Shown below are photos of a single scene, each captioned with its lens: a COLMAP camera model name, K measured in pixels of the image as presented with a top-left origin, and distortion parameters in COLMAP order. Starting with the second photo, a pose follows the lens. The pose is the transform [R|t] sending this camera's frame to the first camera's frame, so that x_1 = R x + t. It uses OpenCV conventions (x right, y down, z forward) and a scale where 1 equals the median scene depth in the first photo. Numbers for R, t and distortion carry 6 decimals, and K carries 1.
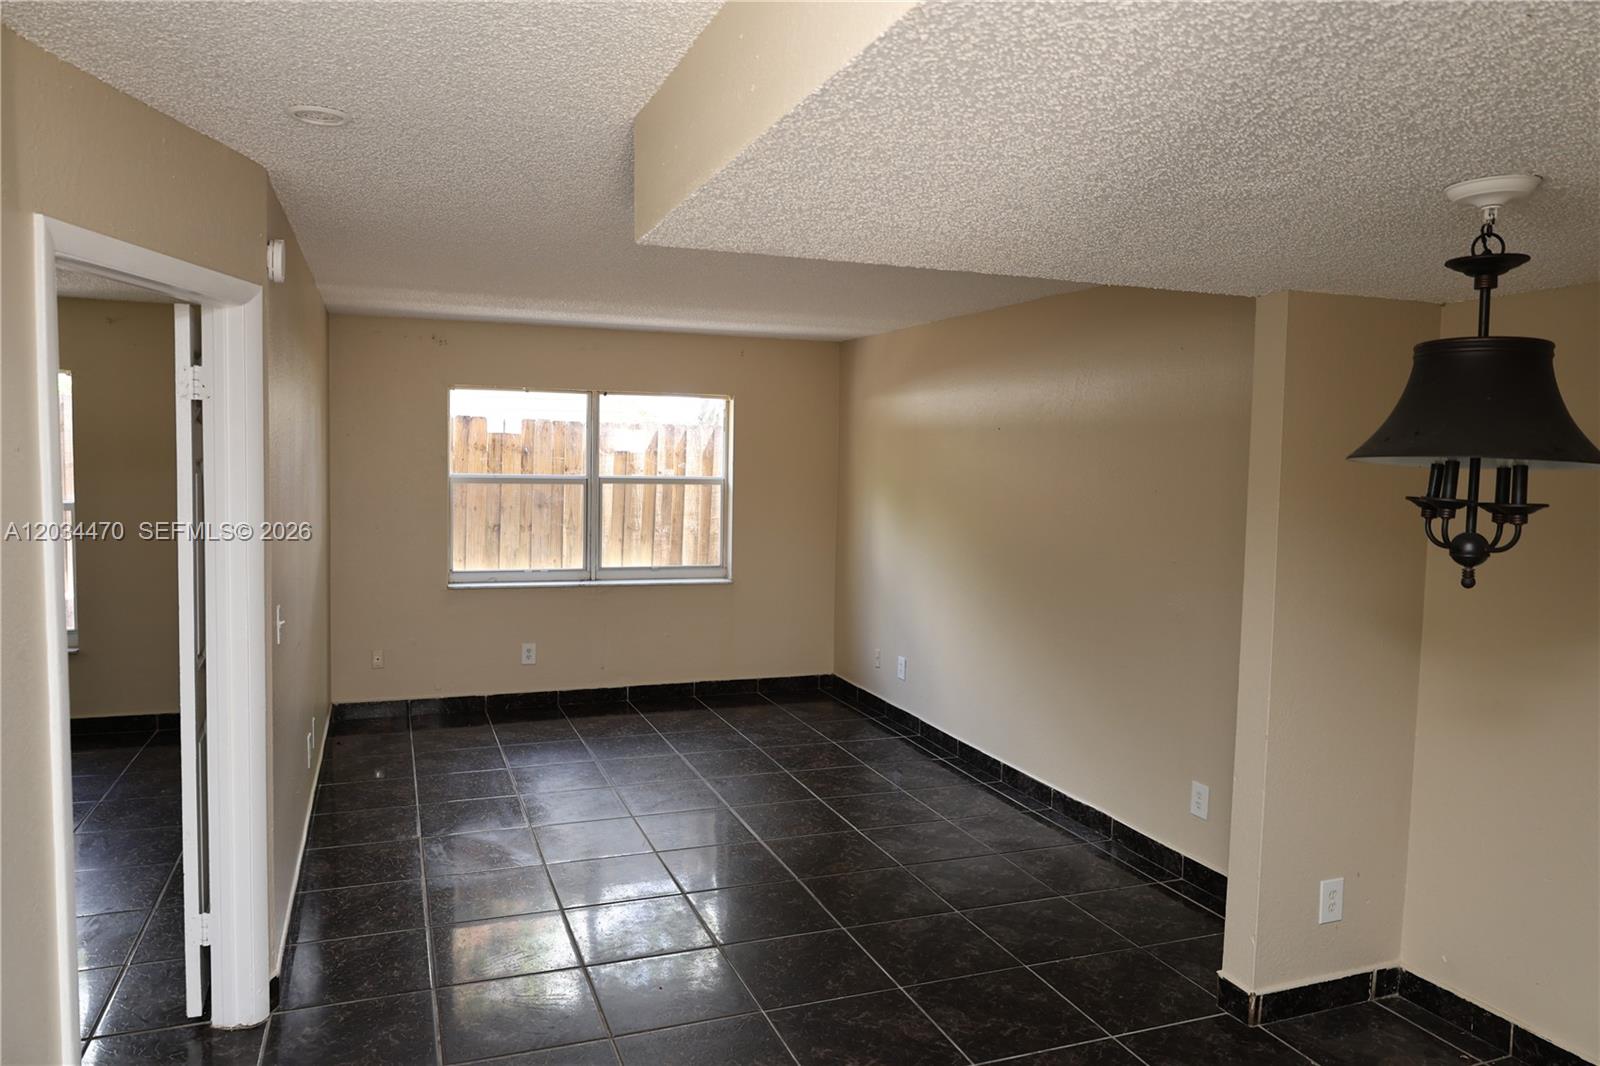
lens RADIAL K [[1084.3, 0, 796.3], [0, 1084.3, 536.2], [0, 0, 1]] dist [-0.004107, 0.000758]
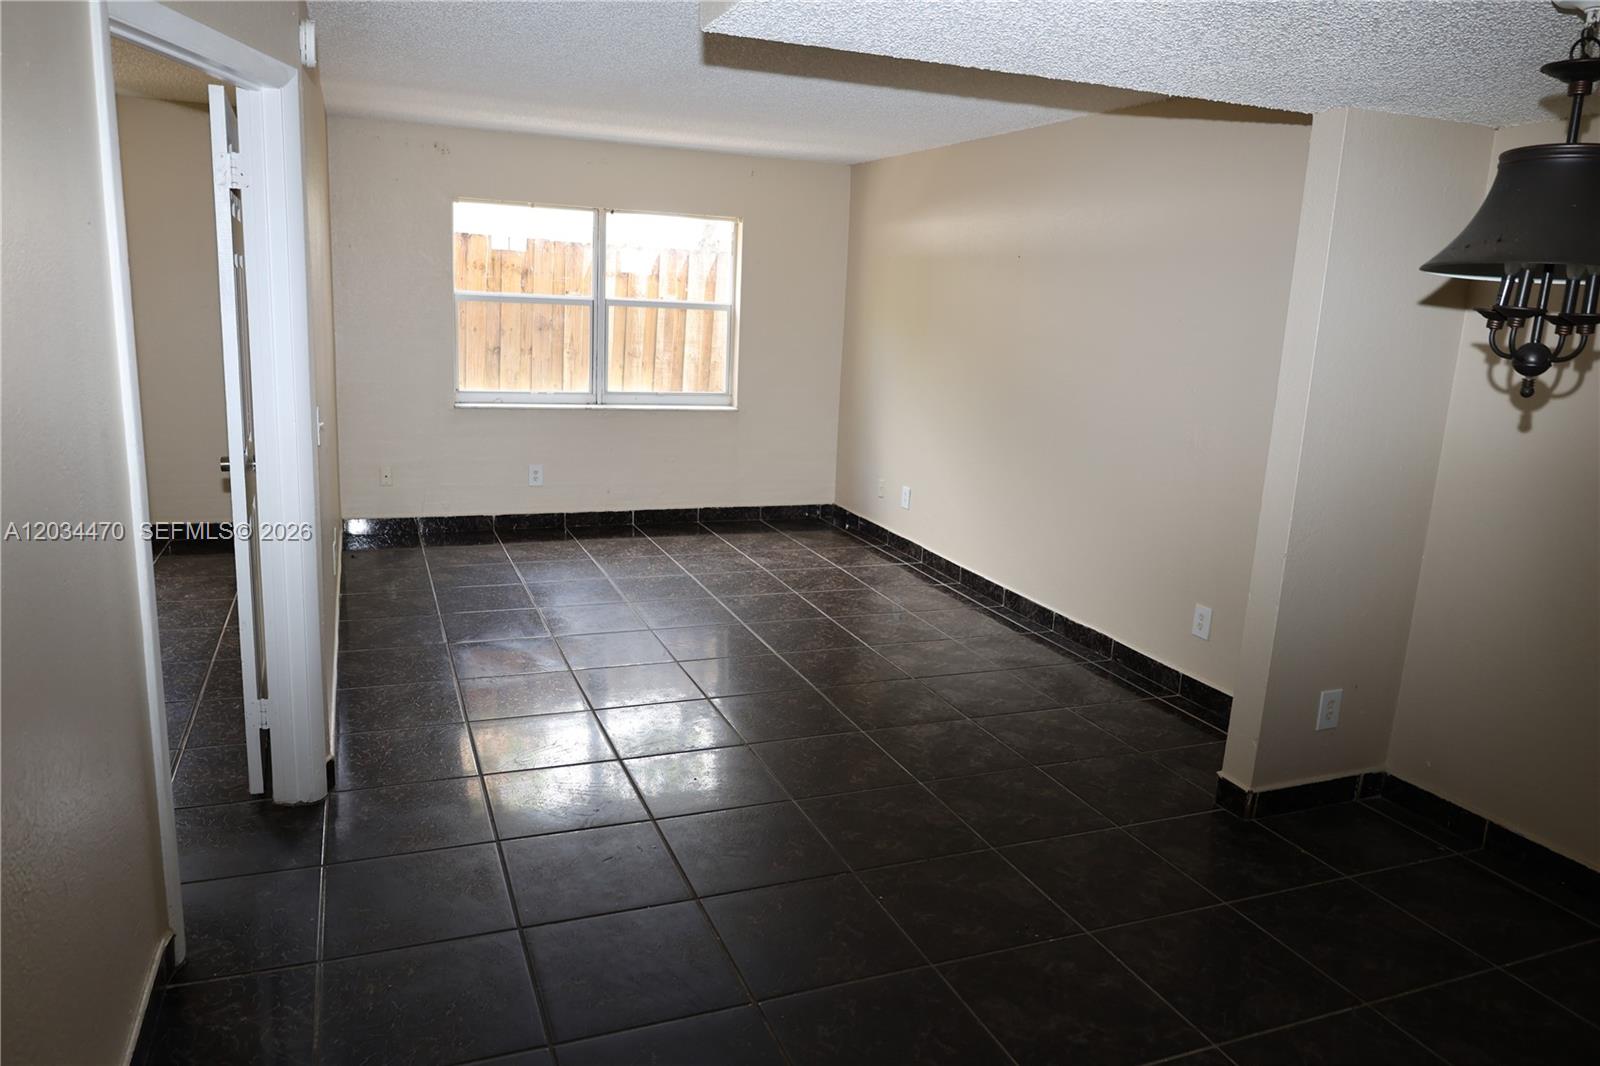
lens RADIAL K [[1084.3, 0, 798.8], [0, 1084.3, 529.0], [0, 0, 1]] dist [-0.004107, 0.000758]
pose [[0.999446, 0.022433, 0.024603, -0.041637], [-0.025613, 0.990148, 0.137663, 0.020228], [-0.021272, -0.138217, 0.990173, -0.013049]]
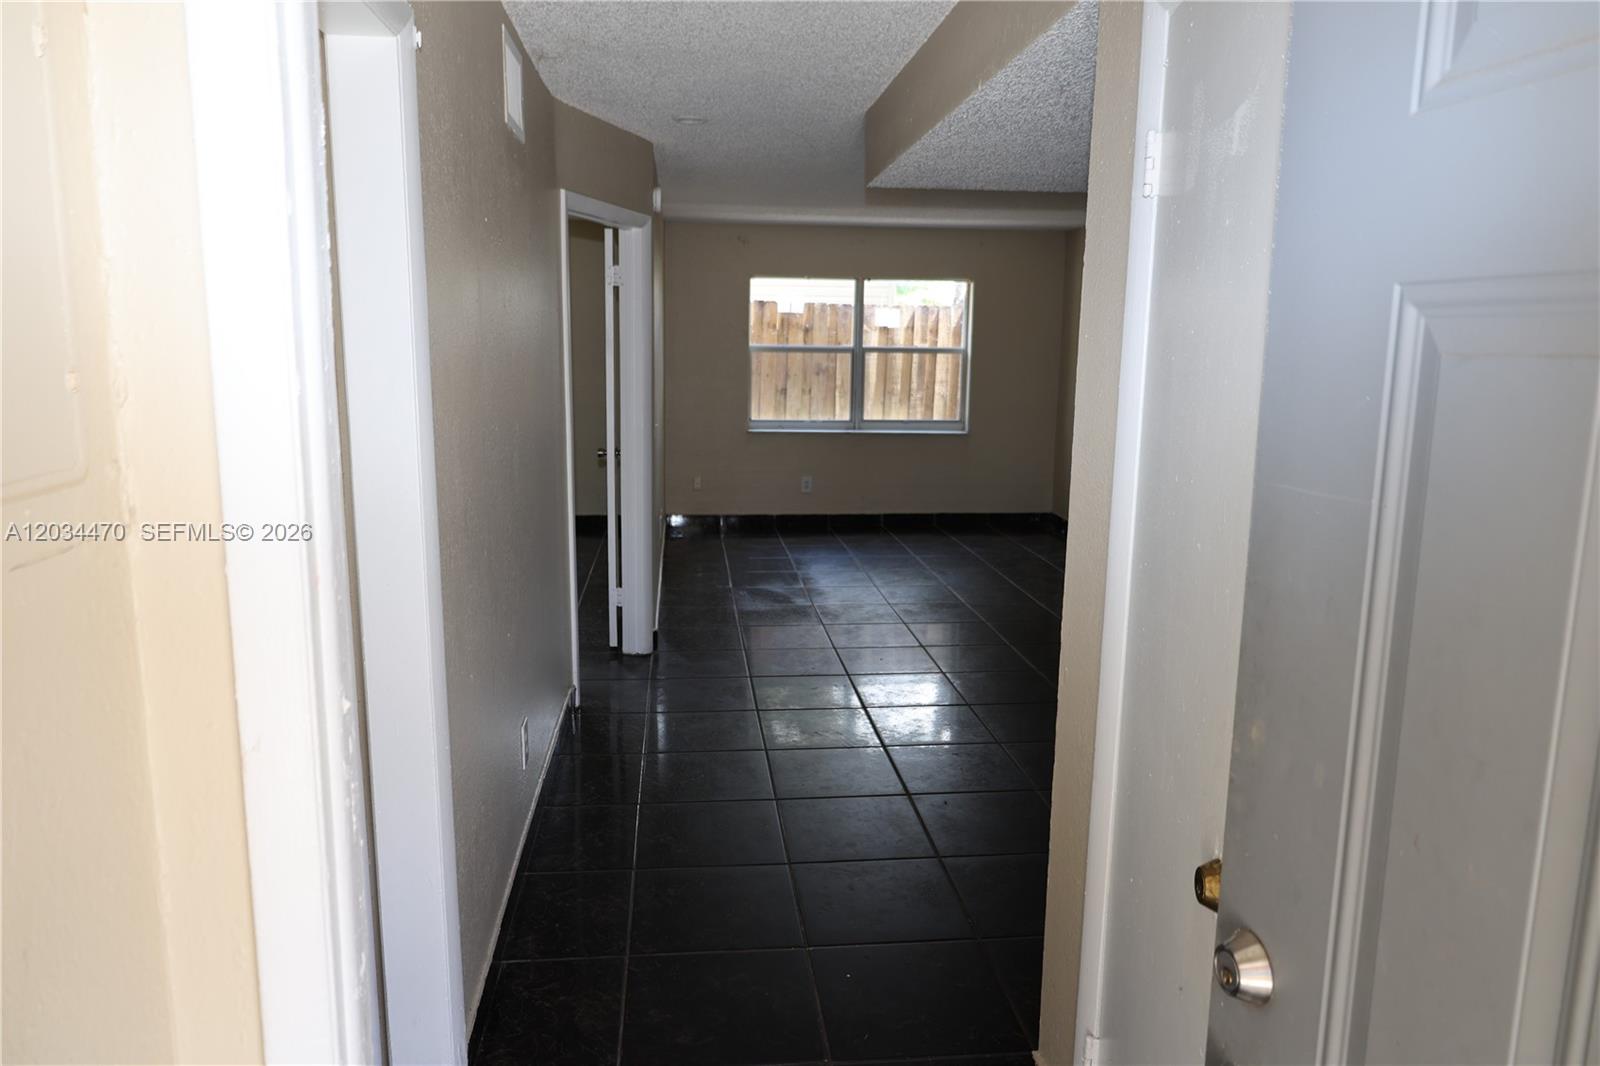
lens RADIAL K [[1084.3, 0, 815.2], [0, 1084.3, 526.7], [0, 0, 1]] dist [-0.004107, 0.000758]
pose [[0.971160, 0.035710, -0.235738, 0.110172], [-0.013900, 0.995519, 0.093537, 0.058204], [0.238021, -0.087563, 0.967305, -0.402493]]
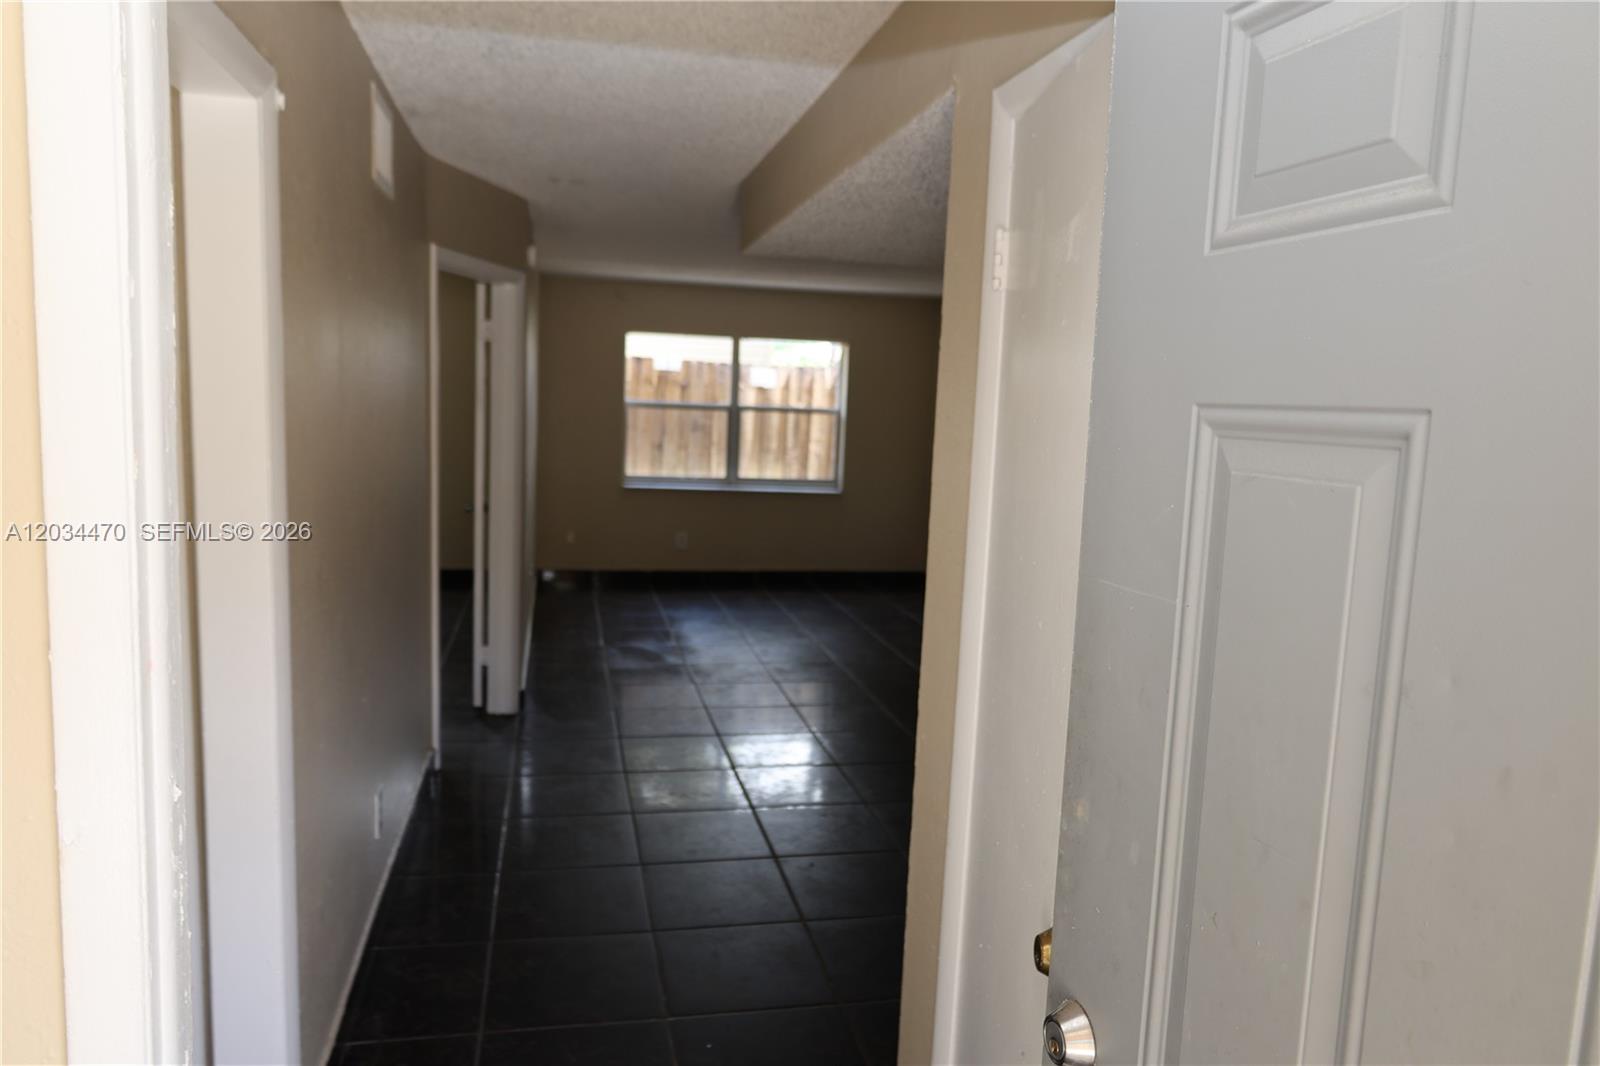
lens RADIAL K [[1084.3, 0, 805.6], [0, 1084.3, 538.1], [0, 0, 1]] dist [-0.004107, 0.000758]
pose [[0.990065, 0.040086, -0.134776, 0.116447], [-0.033314, 0.998085, 0.052129, 0.051181], [0.136608, -0.047121, 0.989504, -0.407404]]
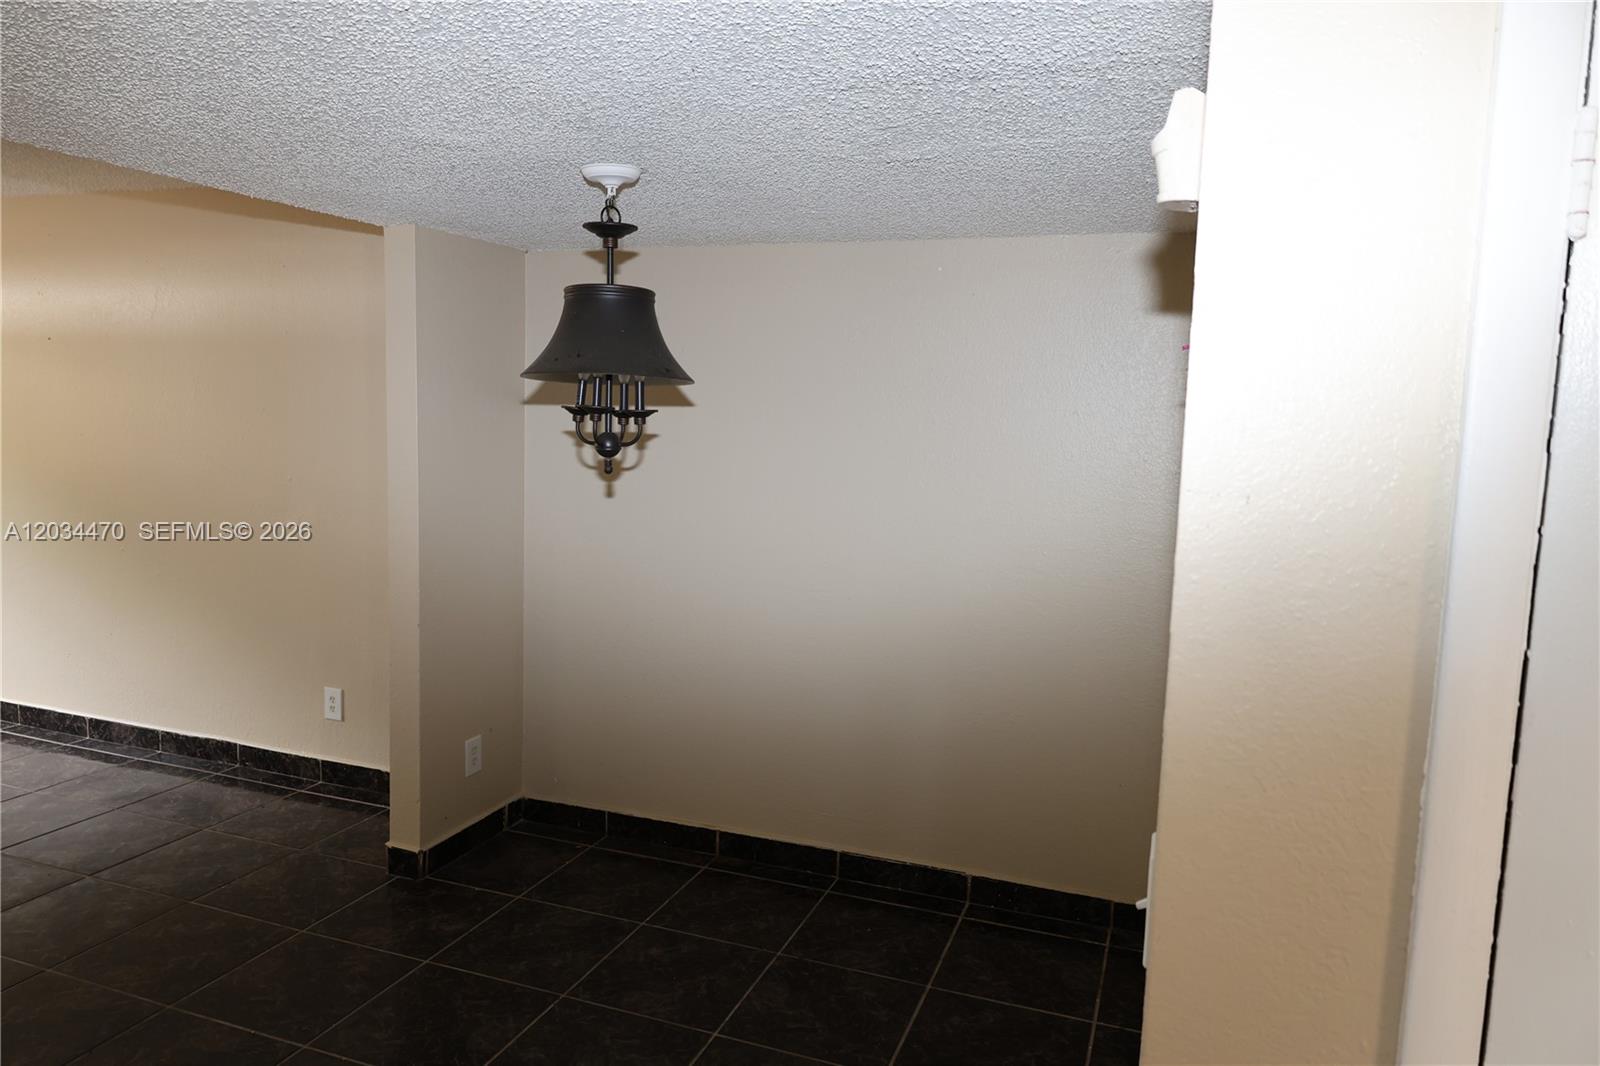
lens RADIAL K [[1084.3, 0, 793.4], [0, 1084.3, 532.4], [0, 0, 1]] dist [-0.004107, 0.000758]
pose [[0.660204, -0.085089, 0.746251, -0.099394], [0.037079, 0.996043, 0.080768, 0.008670], [-0.750171, -0.025653, 0.660747, -0.025546]]
